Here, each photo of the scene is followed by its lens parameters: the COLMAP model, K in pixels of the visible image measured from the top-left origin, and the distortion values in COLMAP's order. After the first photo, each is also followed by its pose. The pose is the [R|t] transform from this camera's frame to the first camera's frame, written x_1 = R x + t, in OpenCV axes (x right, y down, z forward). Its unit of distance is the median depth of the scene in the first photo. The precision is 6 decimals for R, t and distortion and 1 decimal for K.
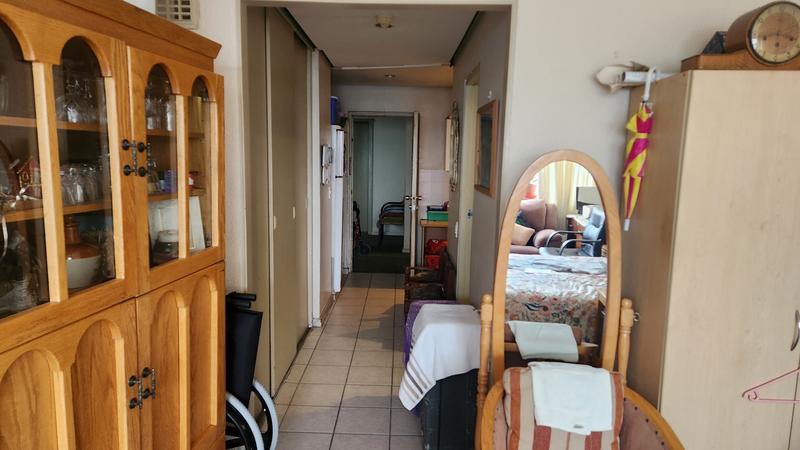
lens RADIAL K [[531.7, 0, 396.9], [0, 531.7, 230.6], [0, 0, 1]] dist [0.035045, -0.005636]
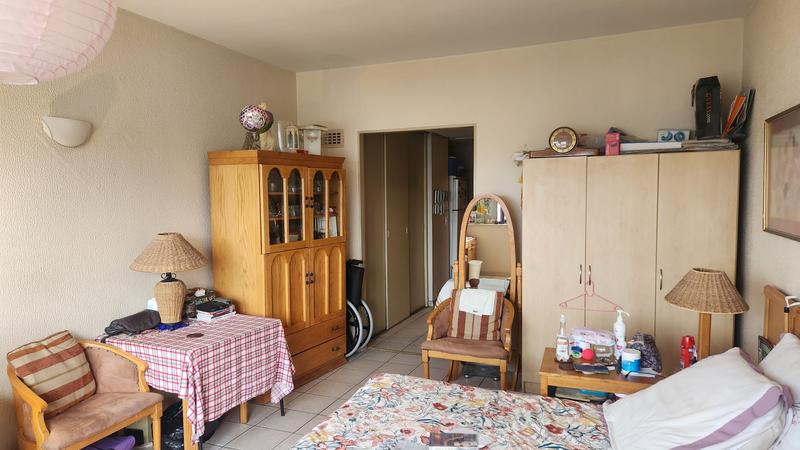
lens RADIAL K [[531.7, 0, 400.5], [0, 531.7, 223.9], [0, 0, 1]] dist [0.035045, -0.005636]
pose [[0.933337, -0.011889, -0.358805, 0.981569], [-0.018218, 0.996595, -0.080411, 0.201788], [0.358539, 0.081588, 0.929943, -1.477187]]
